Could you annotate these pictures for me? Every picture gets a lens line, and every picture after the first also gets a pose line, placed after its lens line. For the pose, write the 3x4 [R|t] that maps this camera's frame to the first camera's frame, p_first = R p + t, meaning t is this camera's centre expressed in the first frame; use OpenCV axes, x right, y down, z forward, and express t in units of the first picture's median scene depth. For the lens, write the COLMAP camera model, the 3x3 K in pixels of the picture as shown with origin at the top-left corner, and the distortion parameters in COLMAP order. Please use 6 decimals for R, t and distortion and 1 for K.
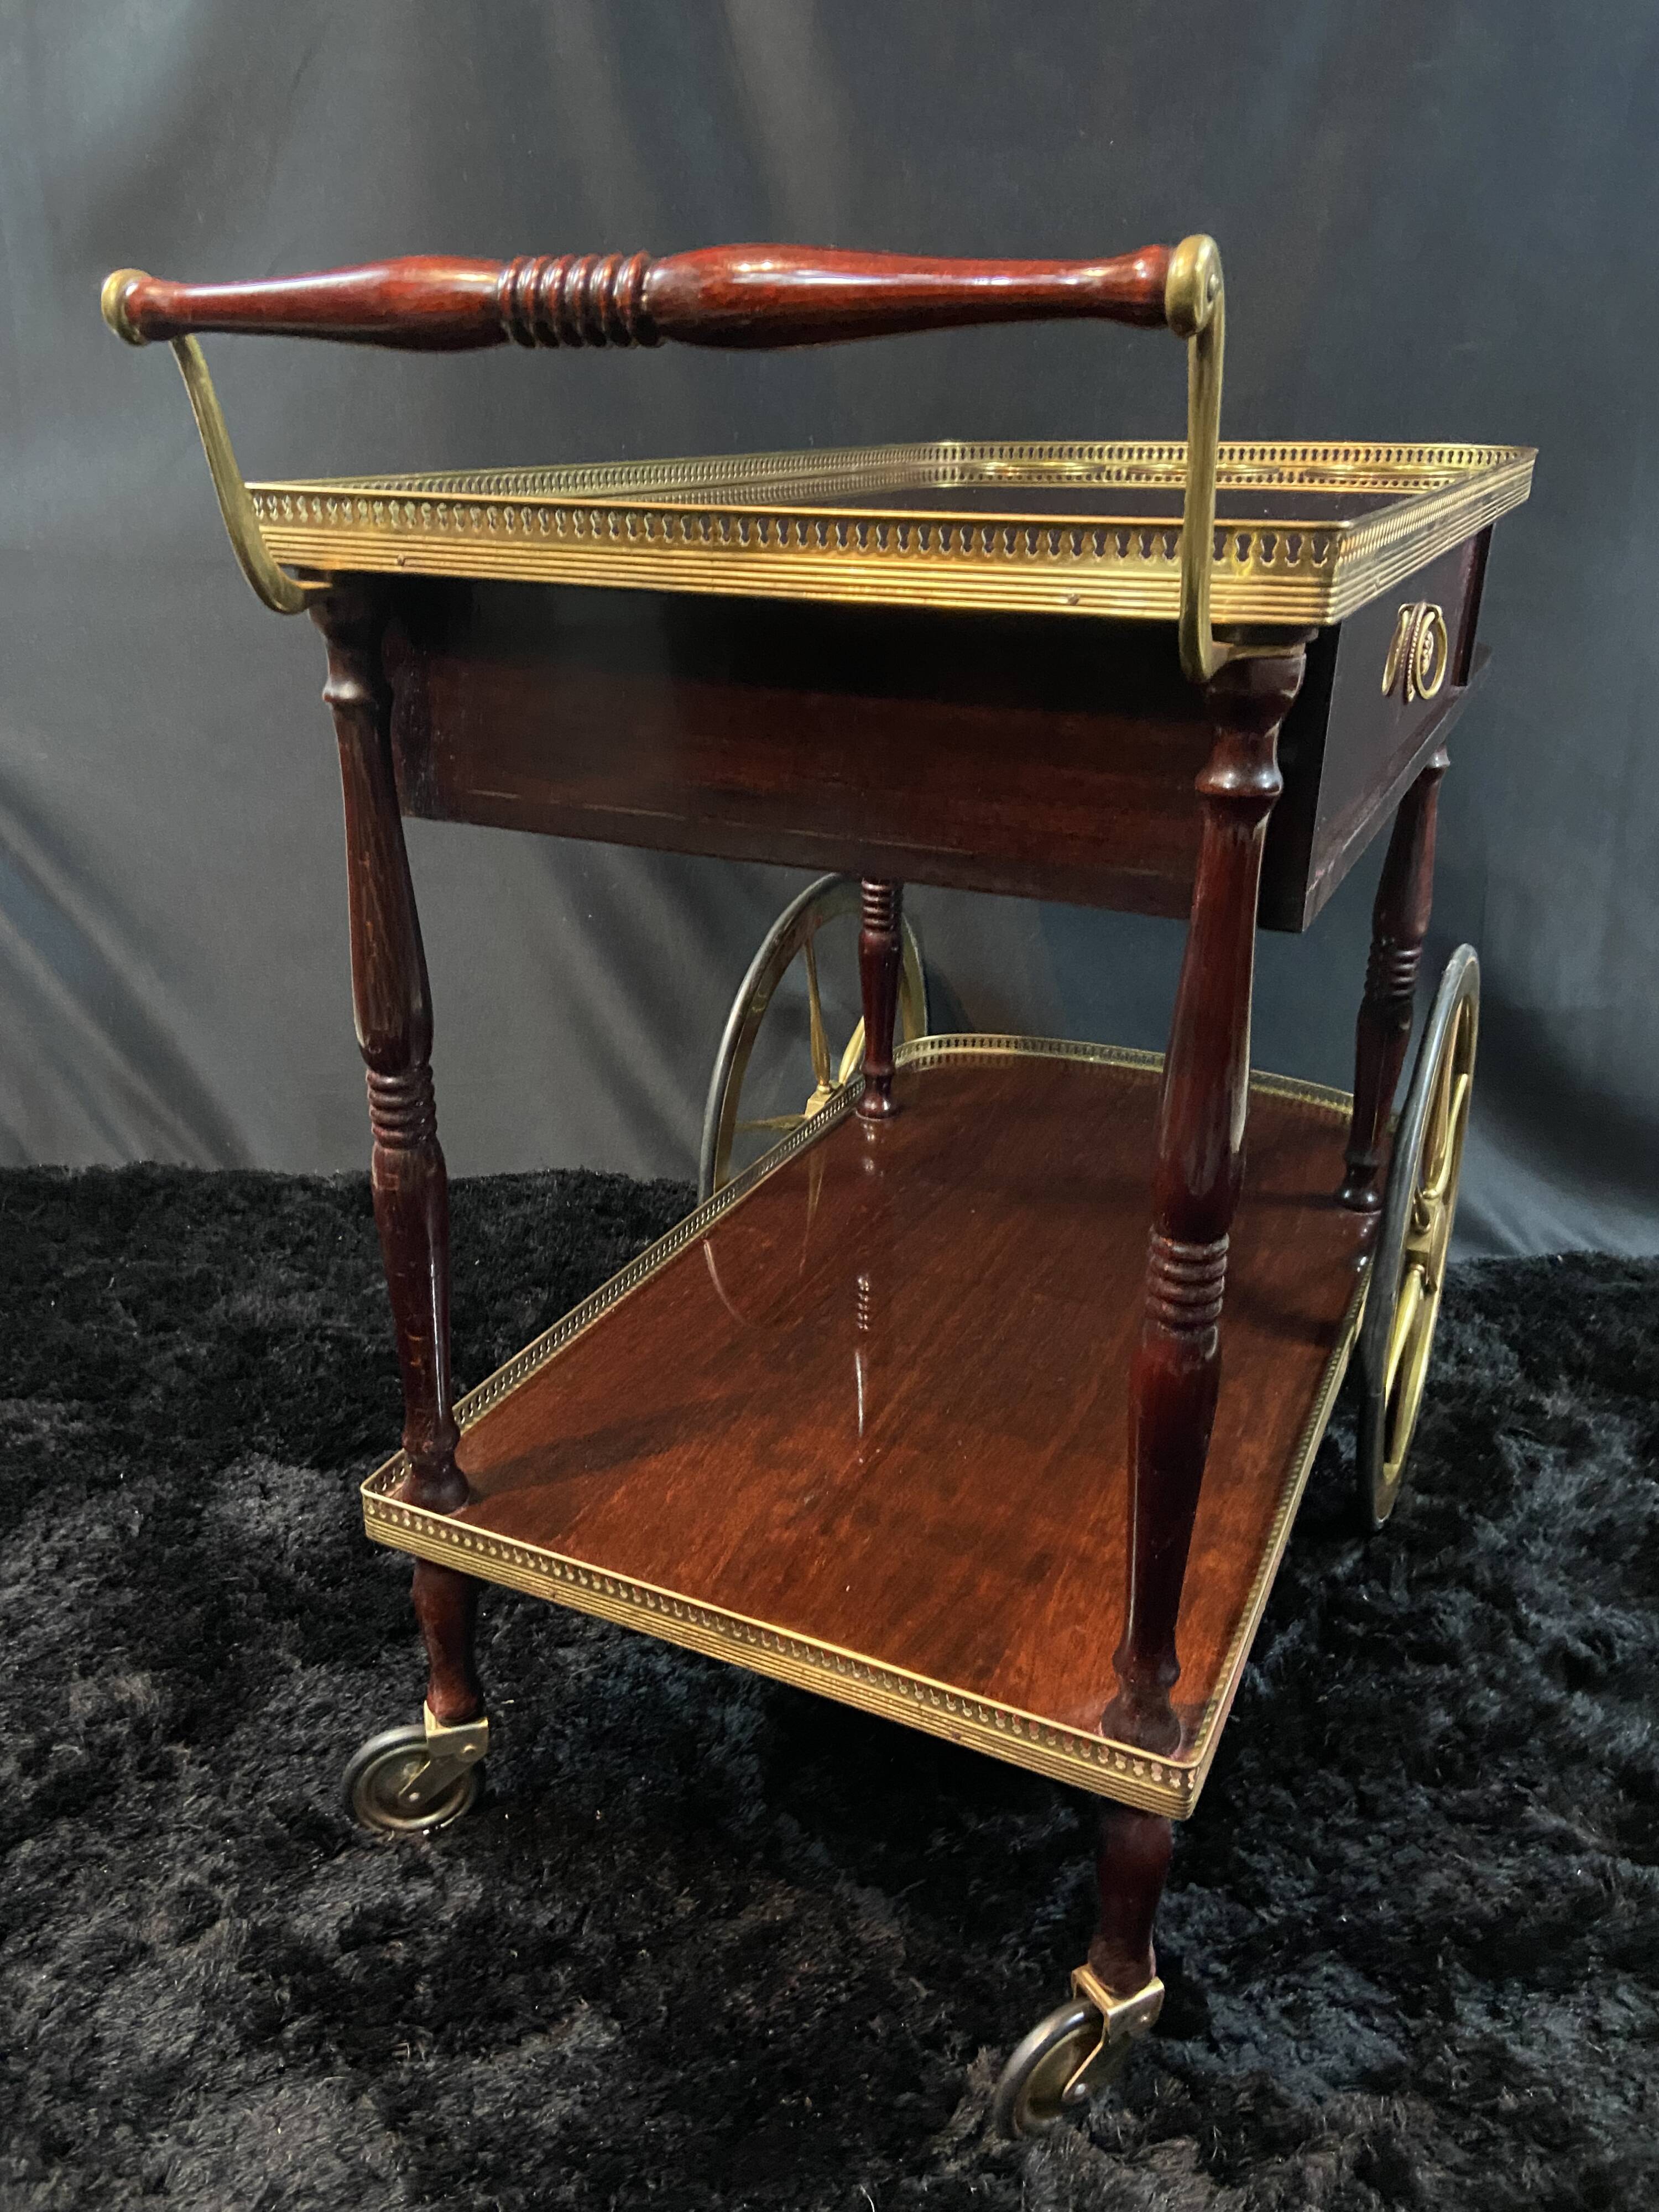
lens RADIAL K [[1660.6, 0, 819.8], [0, 1660.6, 1094.8], [0, 0, 1]] dist [0.120791, -0.155018]
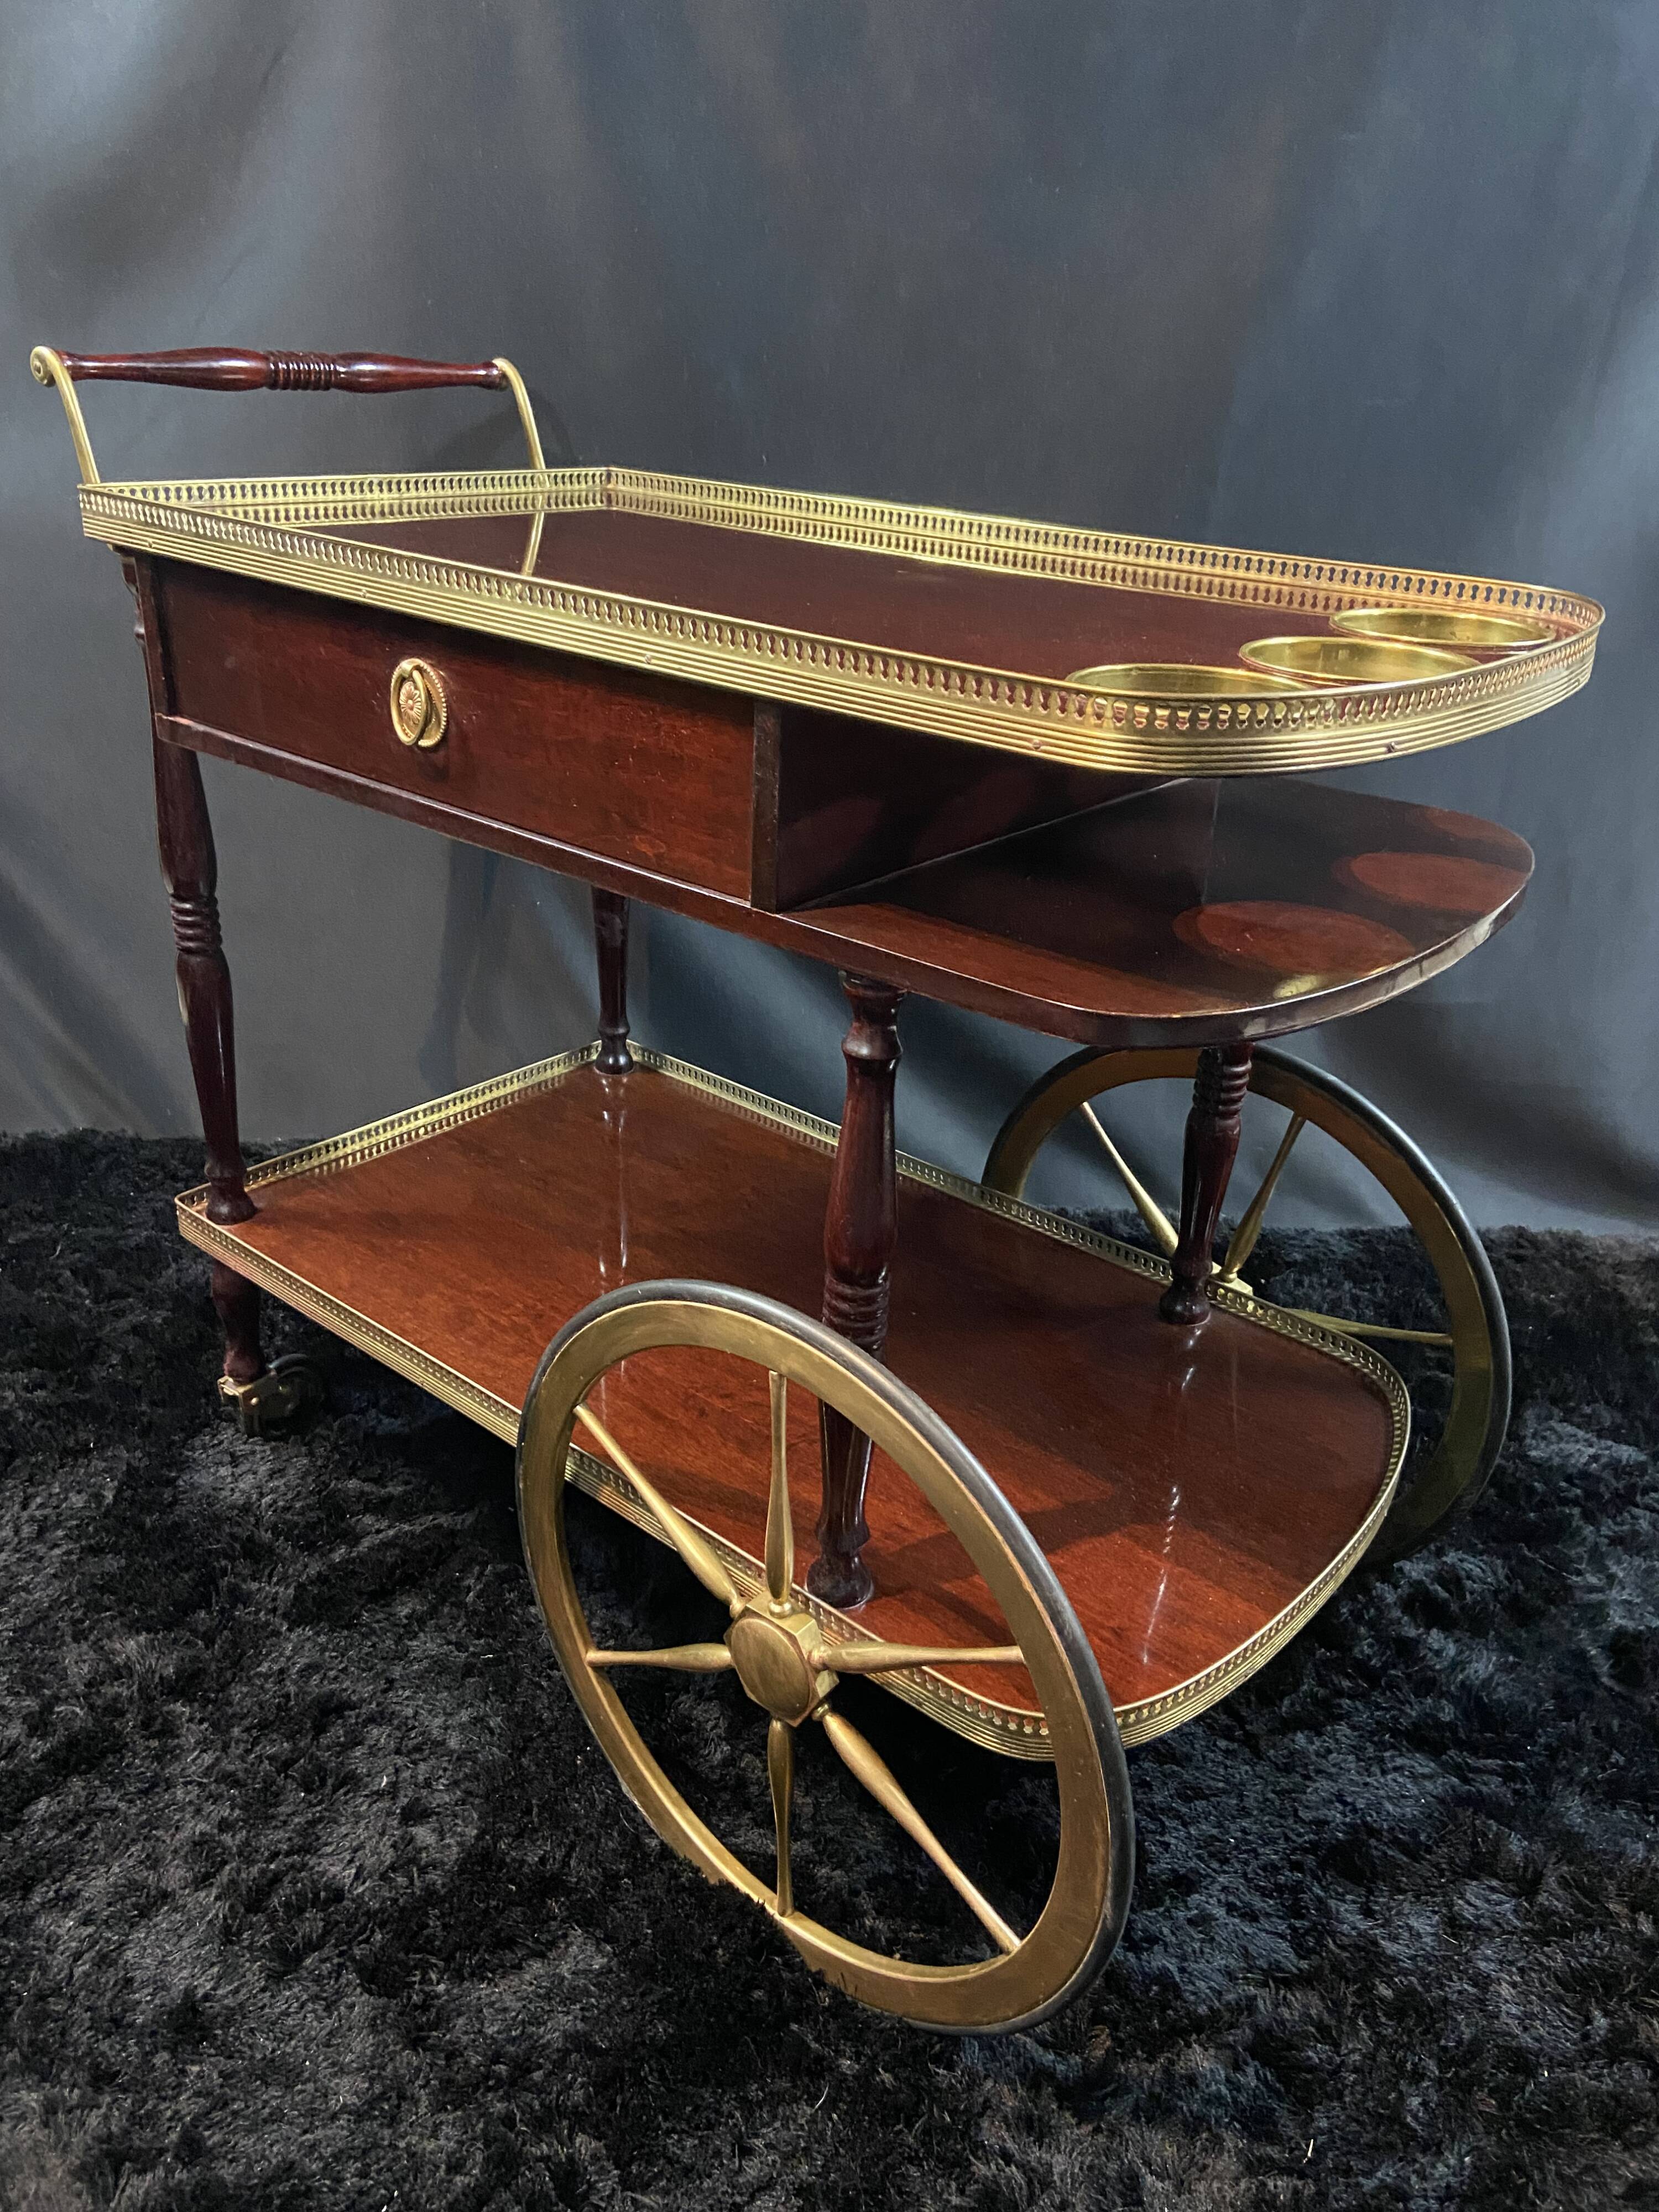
lens RADIAL K [[1660.6, 0, 837.2], [0, 1660.6, 1084.5], [0, 0, 1]] dist [0.120791, -0.155018]
pose [[0.995714, 0.012266, 0.091665, -0.063062], [-0.016381, 0.998885, 0.044277, -0.058974], [-0.091020, -0.045589, 0.994805, -0.081453]]
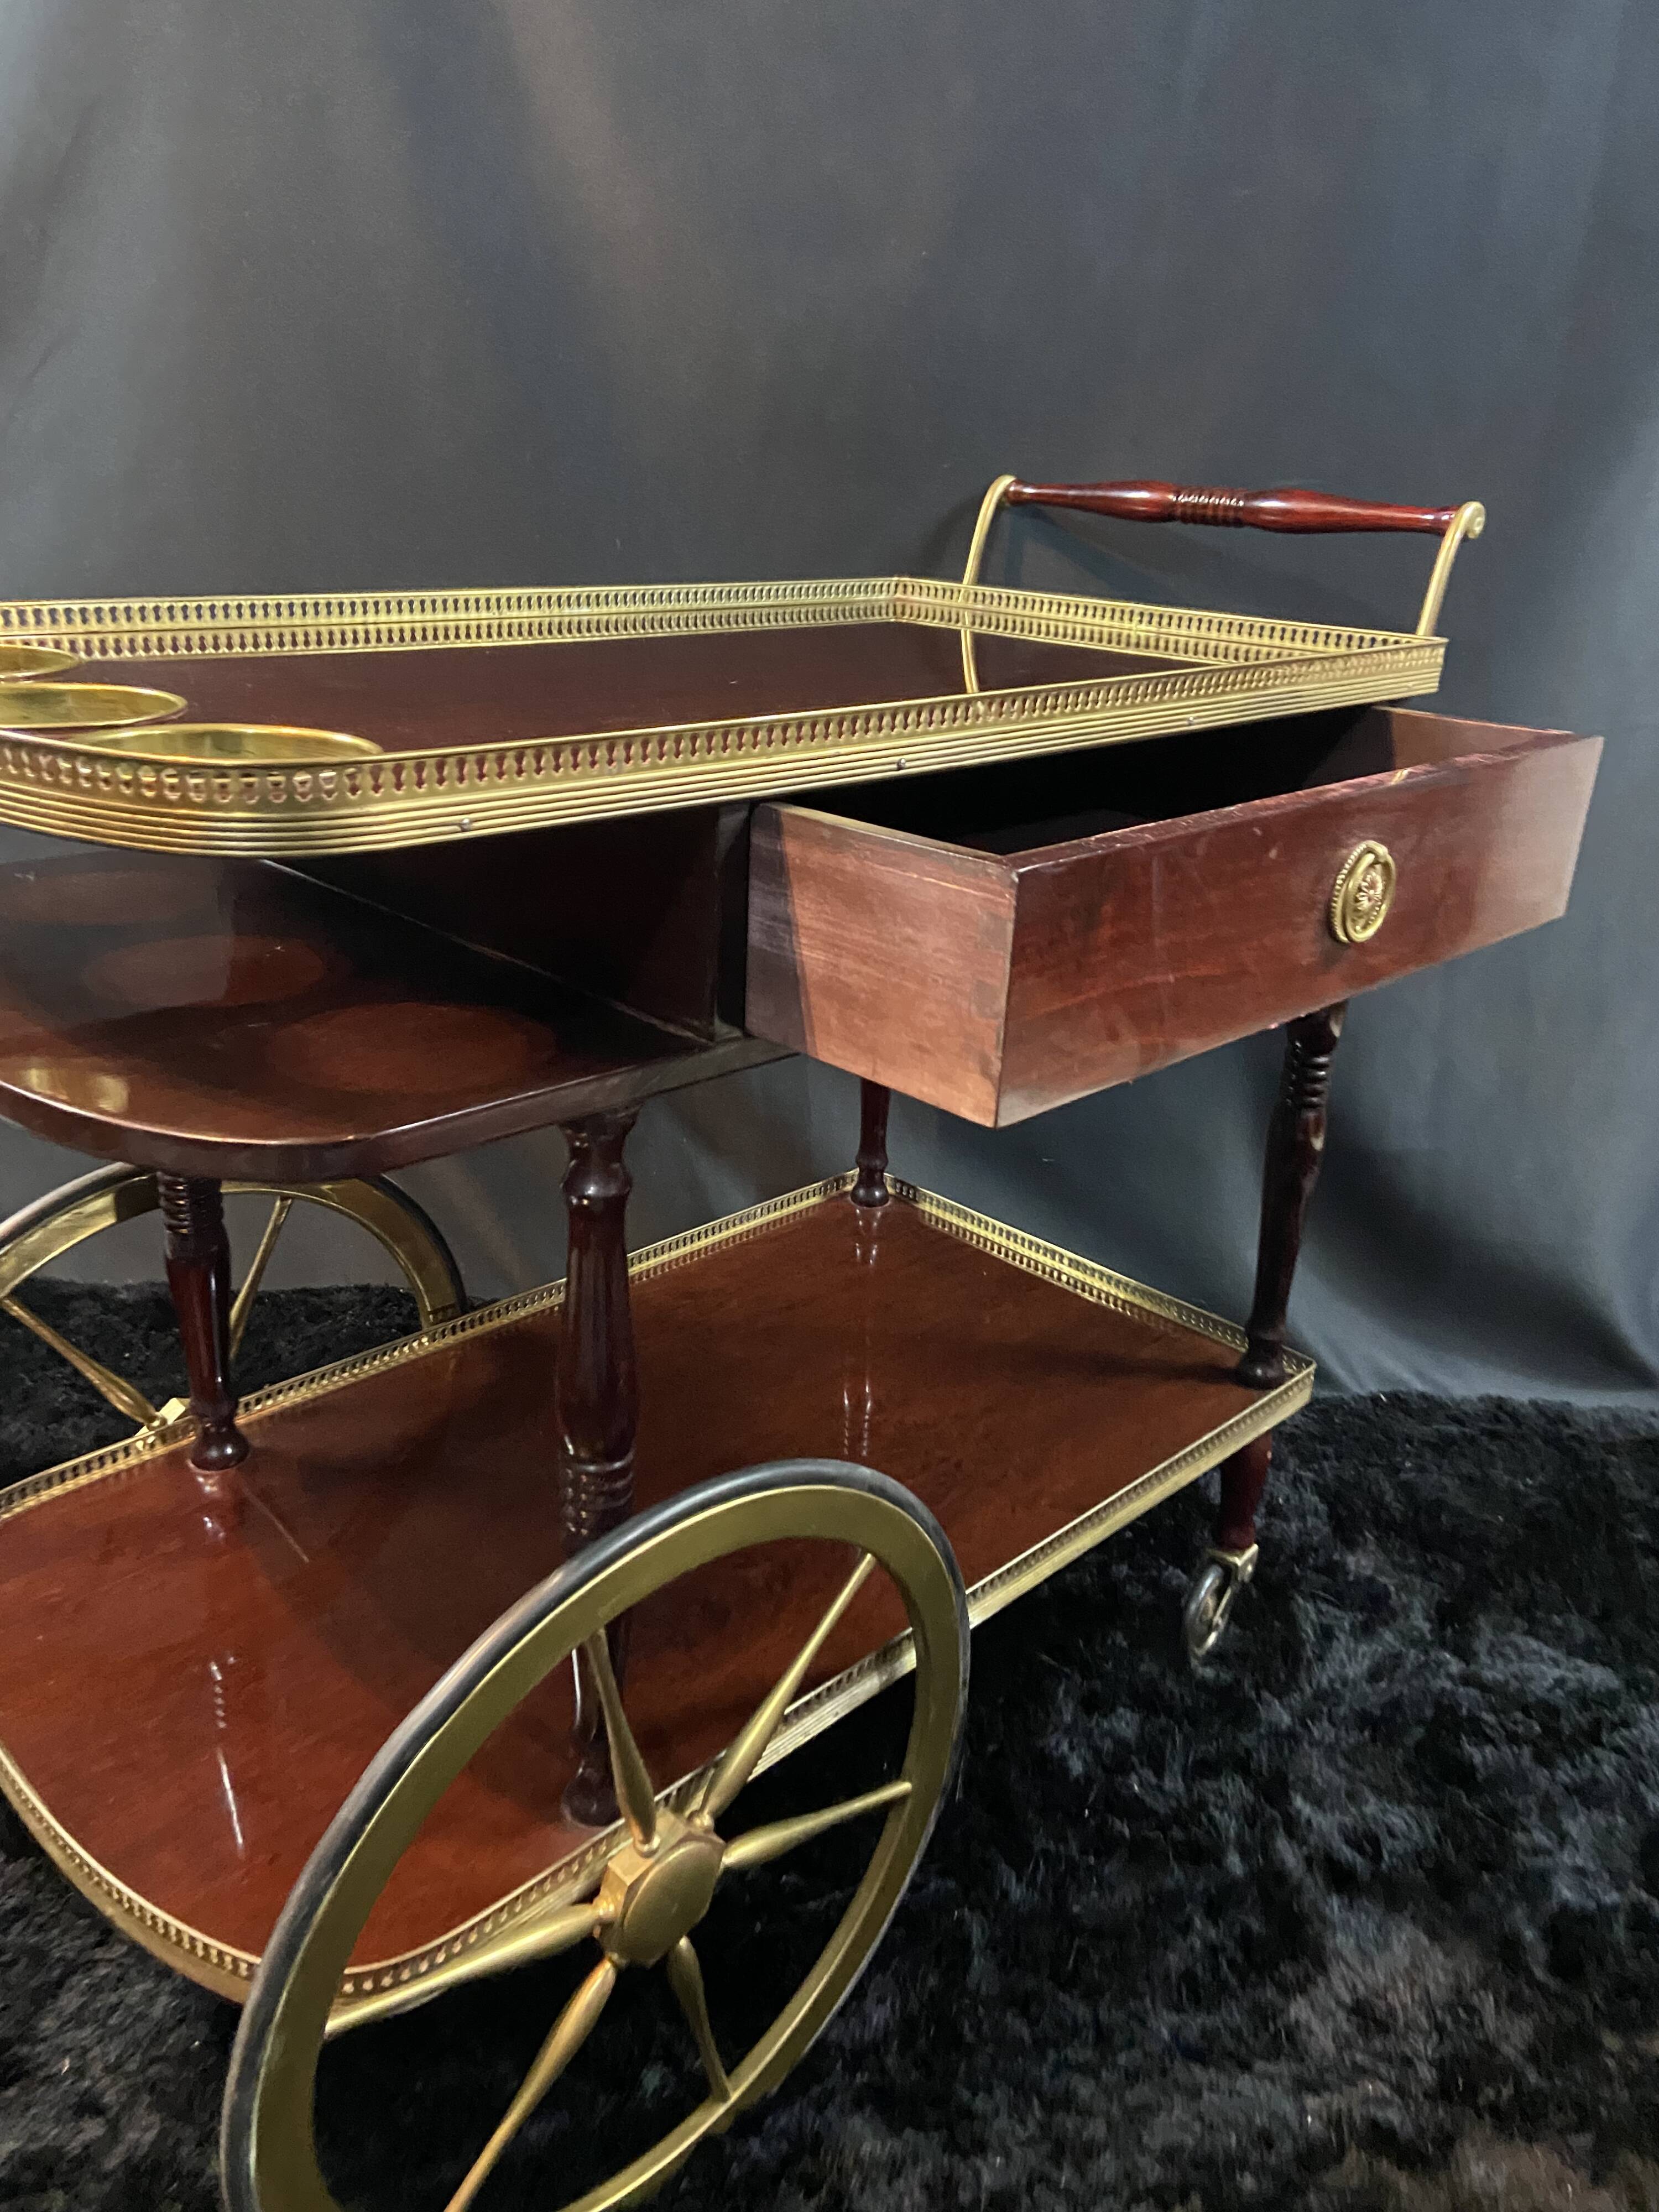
lens RADIAL K [[1660.6, 0, 812.5], [0, 1660.6, 1111.2], [0, 0, 1]] dist [0.120791, -0.155018]
pose [[0.999373, 0.022729, 0.027164, 0.110259], [-0.022772, 0.999740, 0.001288, -0.093206], [-0.027128, -0.001906, 0.999630, 0.041661]]
